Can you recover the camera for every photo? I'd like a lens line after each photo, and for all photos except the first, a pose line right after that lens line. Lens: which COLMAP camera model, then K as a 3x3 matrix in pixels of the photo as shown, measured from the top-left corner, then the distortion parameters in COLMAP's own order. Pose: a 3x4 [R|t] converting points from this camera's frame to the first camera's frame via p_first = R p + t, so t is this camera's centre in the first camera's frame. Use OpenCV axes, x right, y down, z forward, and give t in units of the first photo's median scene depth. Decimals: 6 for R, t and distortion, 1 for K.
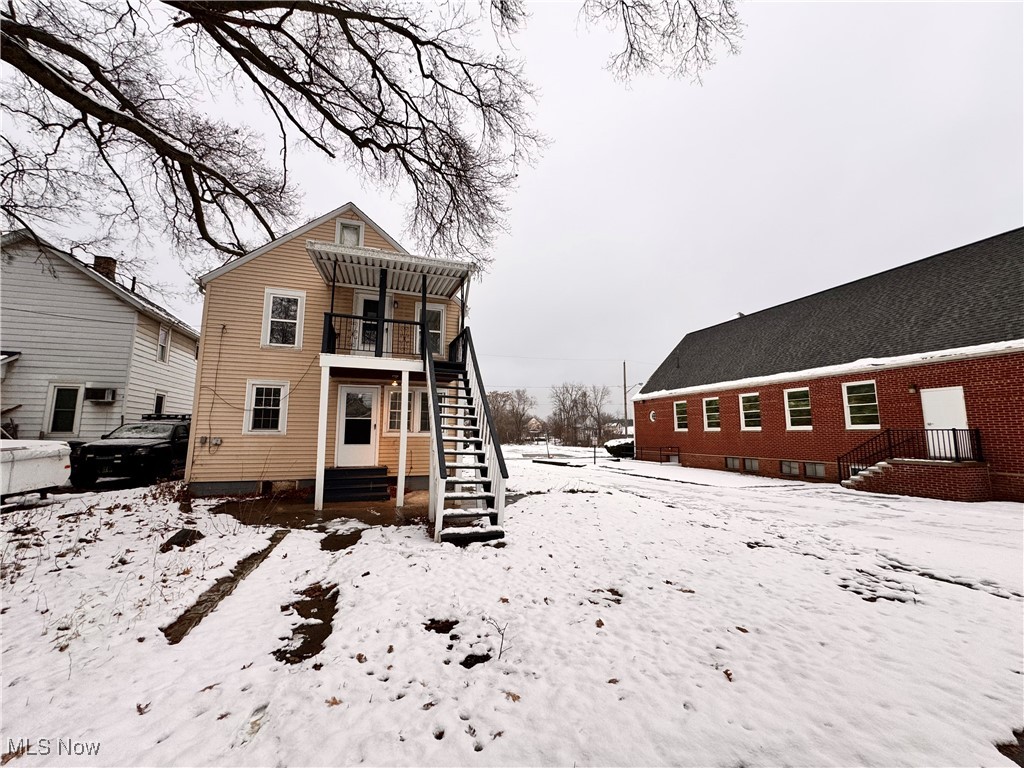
lens RADIAL K [[408.6, 0, 512.9], [0, 408.6, 385.5], [0, 0, 1]] dist [-0.003100, 0.000500]
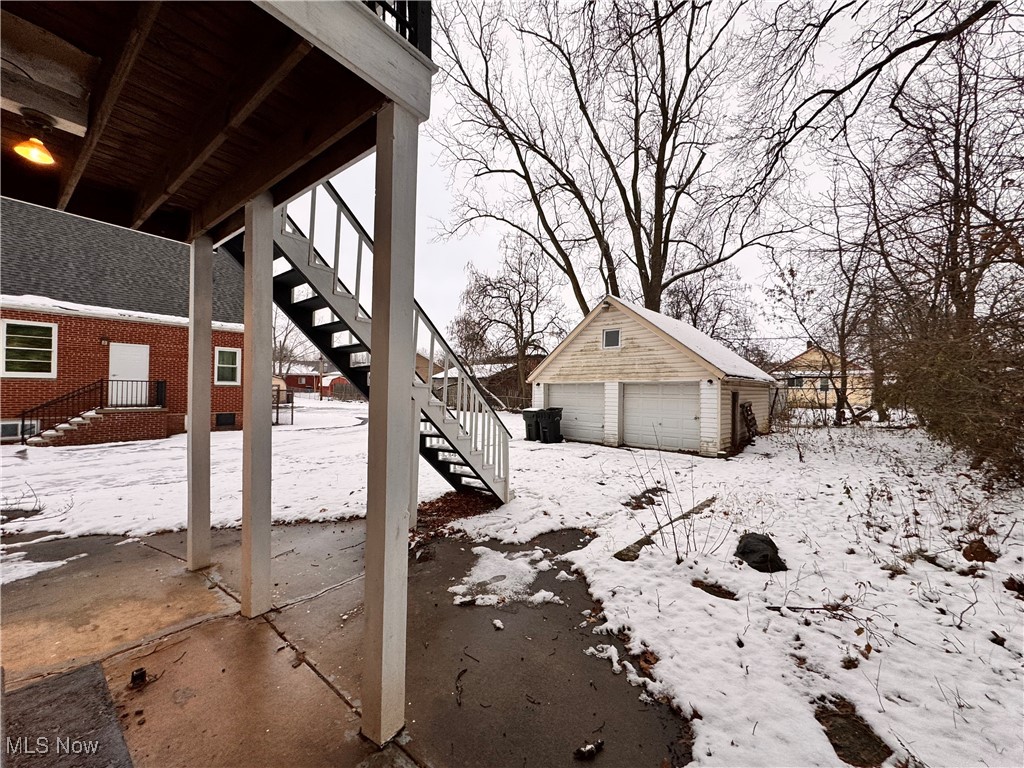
lens RADIAL K [[408.6, 0, 512.1], [0, 408.6, 385.0], [0, 0, 1]] dist [-0.003100, 0.000500]
pose [[-0.560667, -0.002140, 0.828039, -0.478053], [-0.118127, 0.989975, -0.077425, 0.080613], [-0.819572, -0.141224, -0.555299, 0.743235]]
